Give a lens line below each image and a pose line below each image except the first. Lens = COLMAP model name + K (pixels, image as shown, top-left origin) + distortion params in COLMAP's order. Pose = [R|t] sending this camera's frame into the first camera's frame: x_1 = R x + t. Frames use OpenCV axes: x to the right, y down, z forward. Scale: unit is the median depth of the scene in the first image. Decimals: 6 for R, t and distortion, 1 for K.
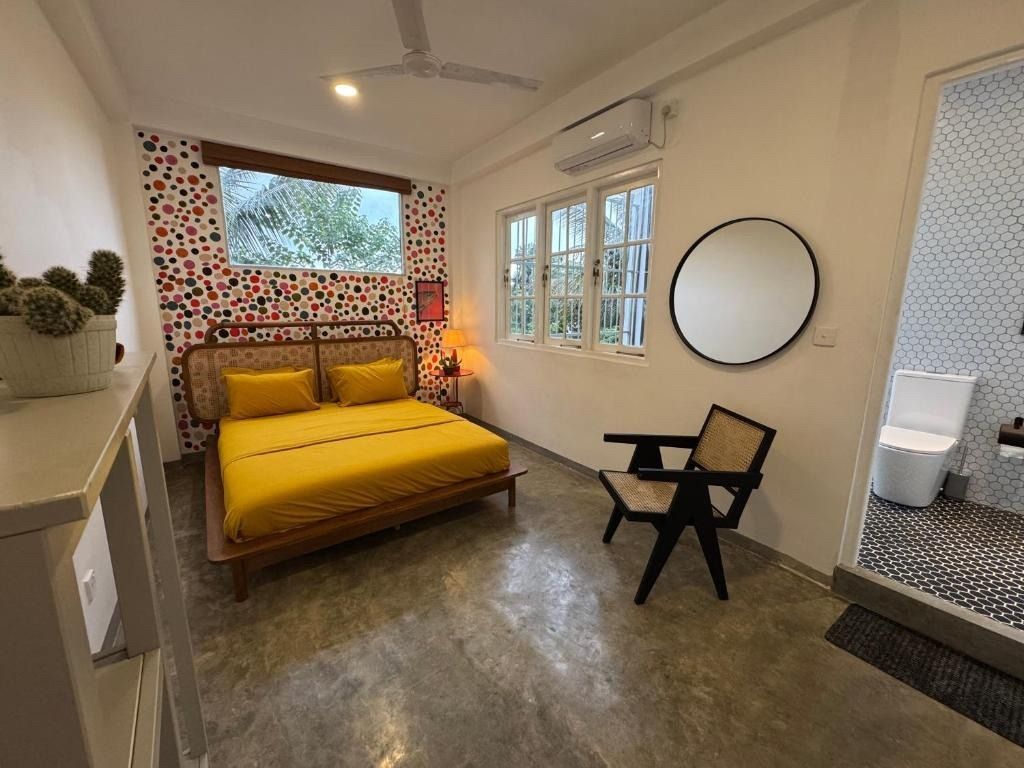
lens RADIAL K [[414.6, 0, 512.0], [0, 414.6, 384.0], [0, 0, 1]] dist [-0.000006, 0.000029]
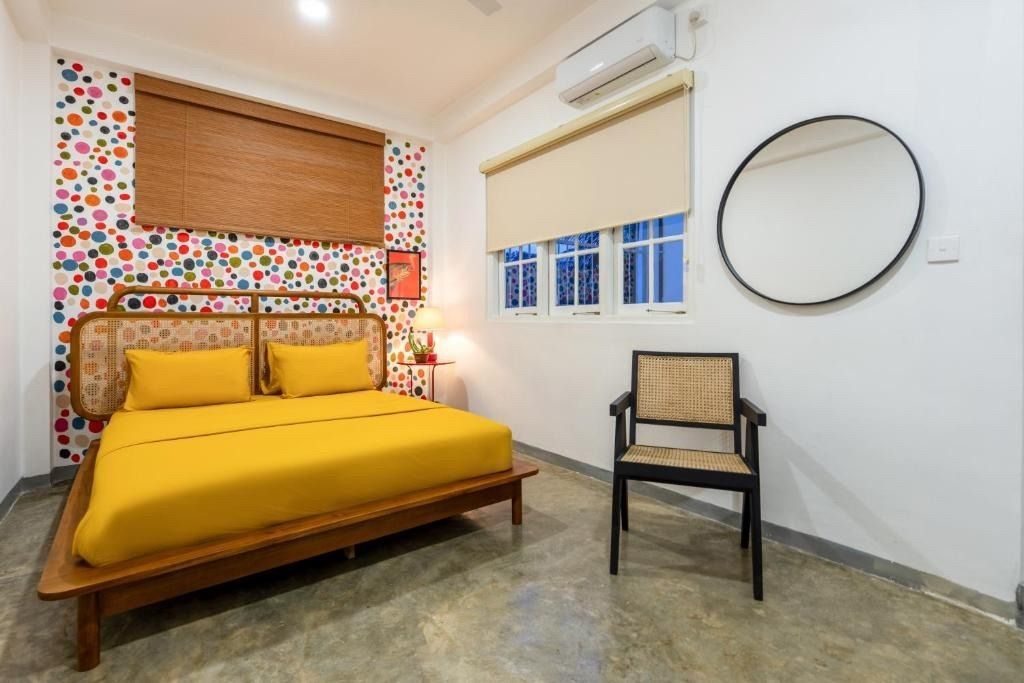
lens RADIAL K [[486.9, 0, 509.6], [0, 486.9, 320.8], [0, 0, 1]] dist [-0.003942, 0.000648]
pose [[0.999502, -0.008255, 0.030455, -0.028300], [0.013745, 0.982695, -0.184720, 0.088045], [-0.028403, 0.185047, 0.982319, 0.104074]]
